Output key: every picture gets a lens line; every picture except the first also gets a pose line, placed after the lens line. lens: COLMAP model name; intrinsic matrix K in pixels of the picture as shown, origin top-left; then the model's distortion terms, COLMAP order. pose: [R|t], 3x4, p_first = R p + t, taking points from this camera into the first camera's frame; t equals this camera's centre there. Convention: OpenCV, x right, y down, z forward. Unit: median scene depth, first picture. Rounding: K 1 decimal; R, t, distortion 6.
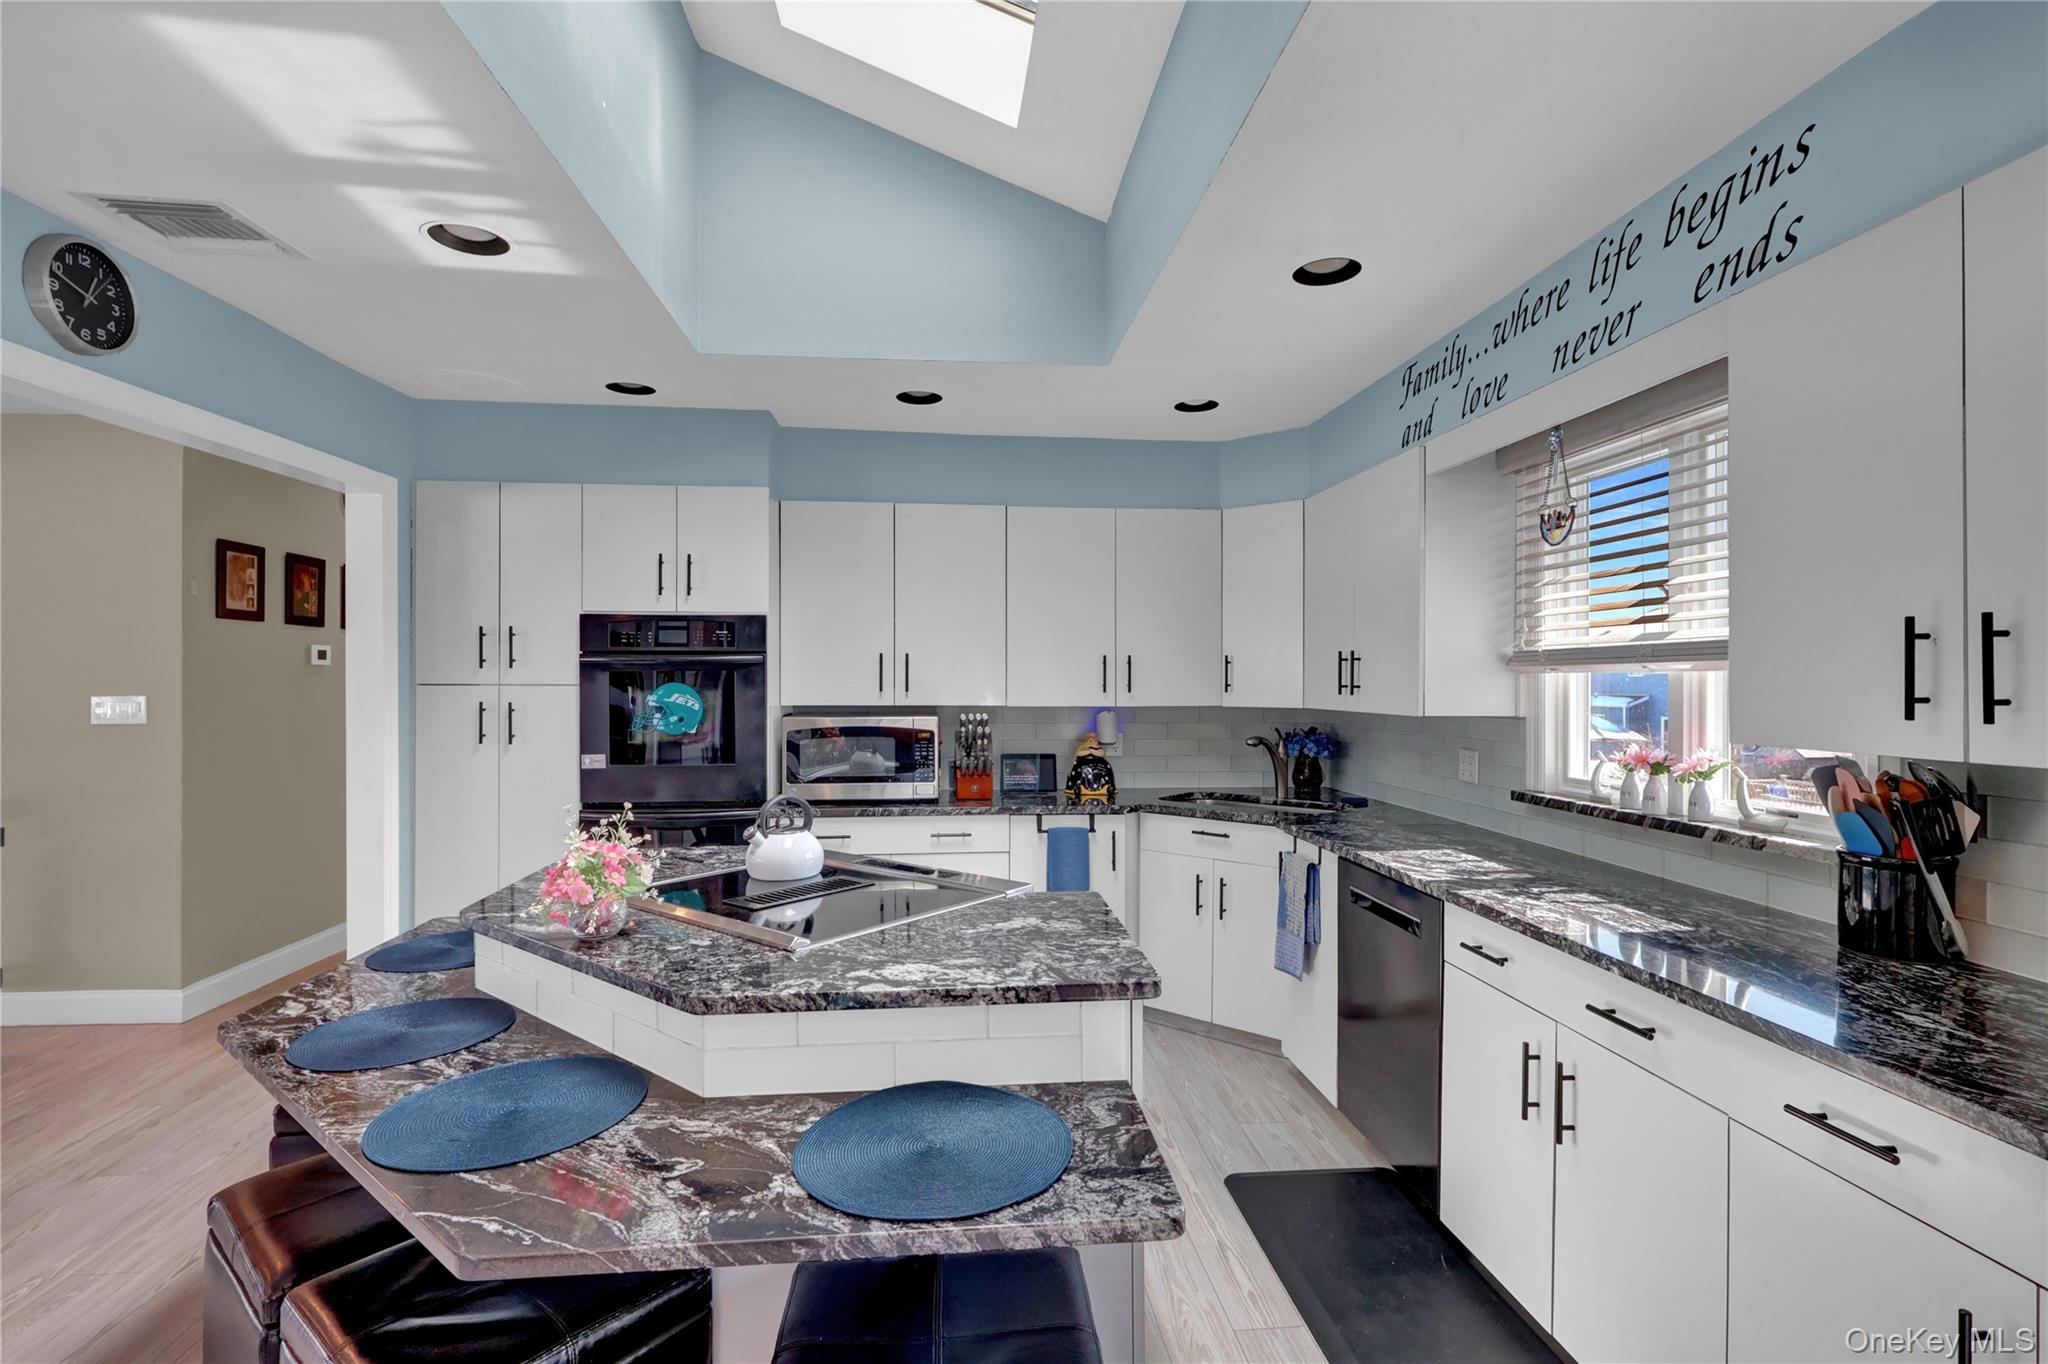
lens RADIAL K [[973.8, 0, 1033.8], [0, 973.8, 684.3], [0, 0, 1]] dist [0.002452, -0.000617]
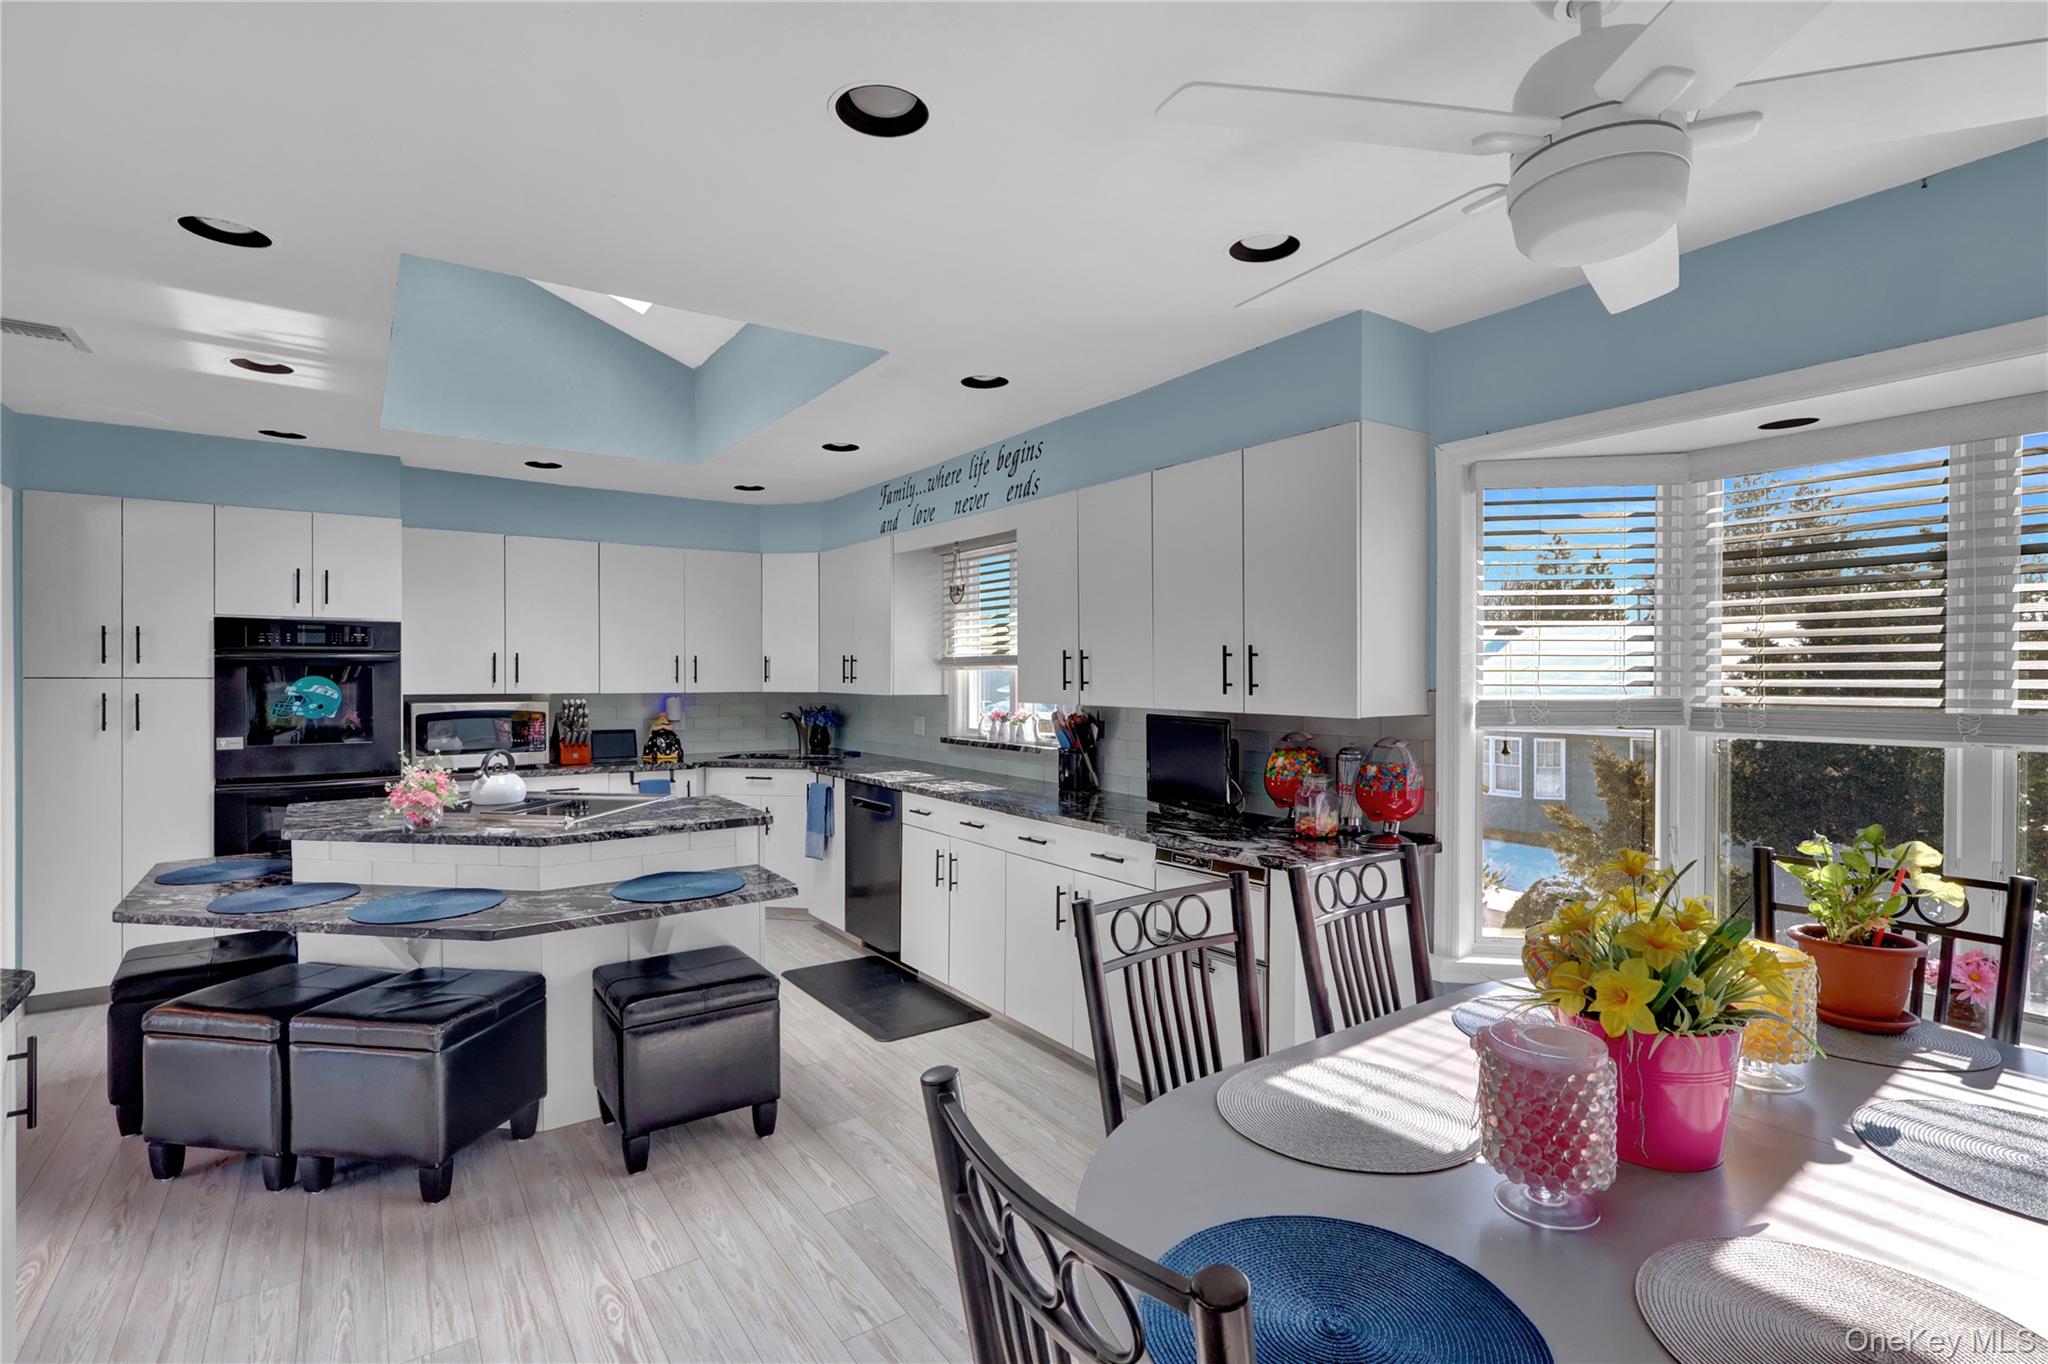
lens RADIAL K [[973.8, 0, 1028.7], [0, 973.8, 681.5], [0, 0, 1]] dist [0.002452, -0.000617]
pose [[0.873434, -0.005094, 0.486915, -0.228406], [0.001740, 0.999972, 0.007340, -0.002984], [-0.486939, -0.005563, 0.873418, -0.620281]]
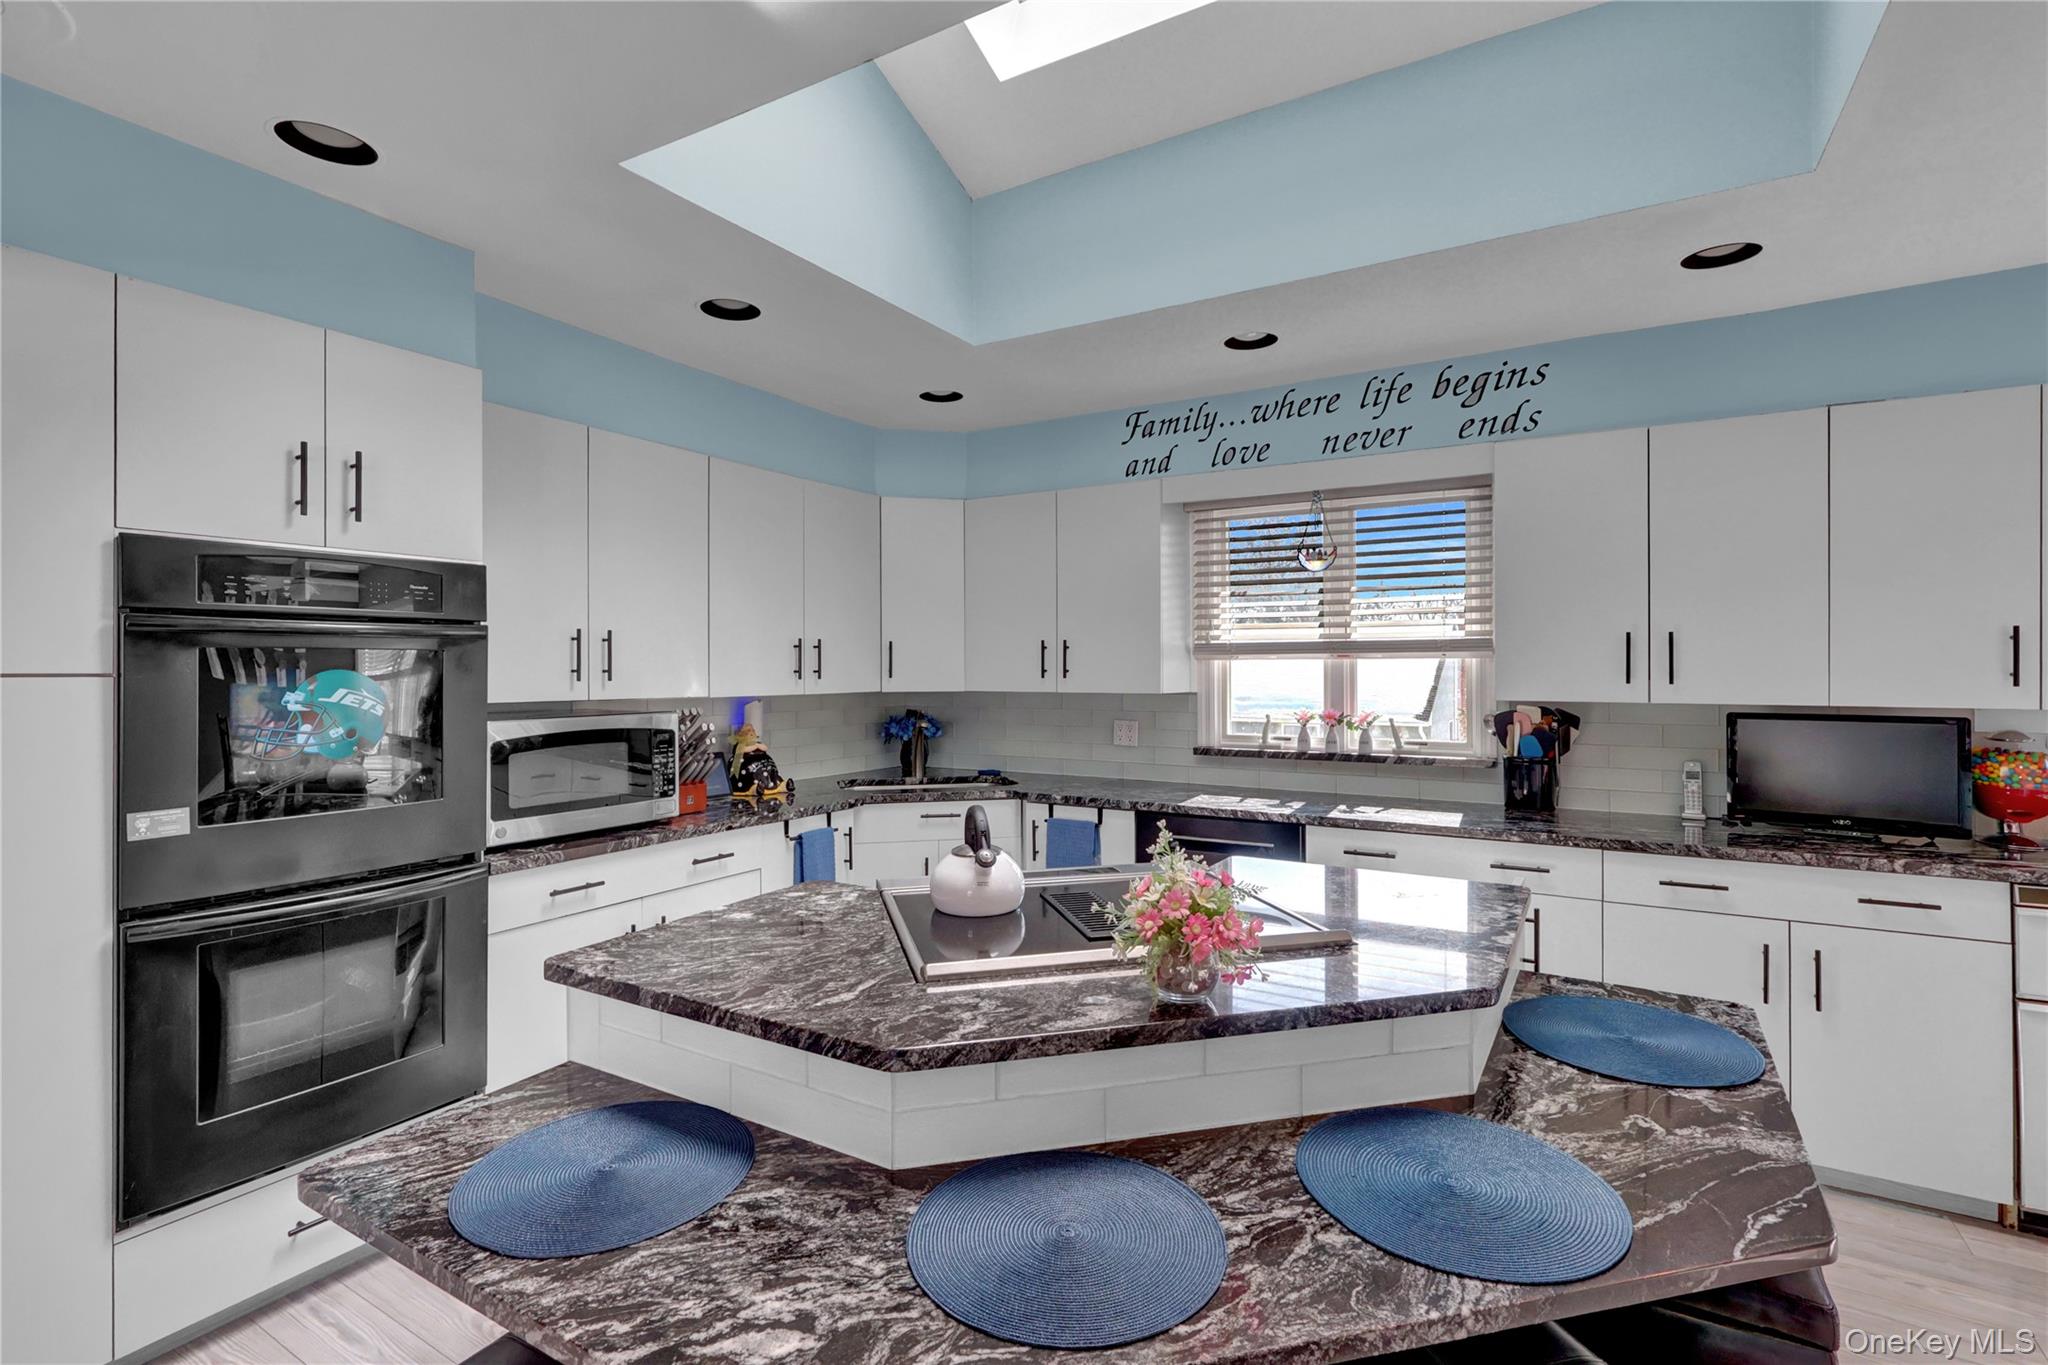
lens RADIAL K [[950.9, 0, 1024.7], [0, 950.9, 663.7], [0, 0, 1]] dist [-0.009267, 0.001637]
pose [[0.600646, 0.000847, 0.799514, -0.718924], [0.005788, 0.999969, -0.005408, -0.000134], [-0.799494, 0.007876, 0.600623, 0.417493]]
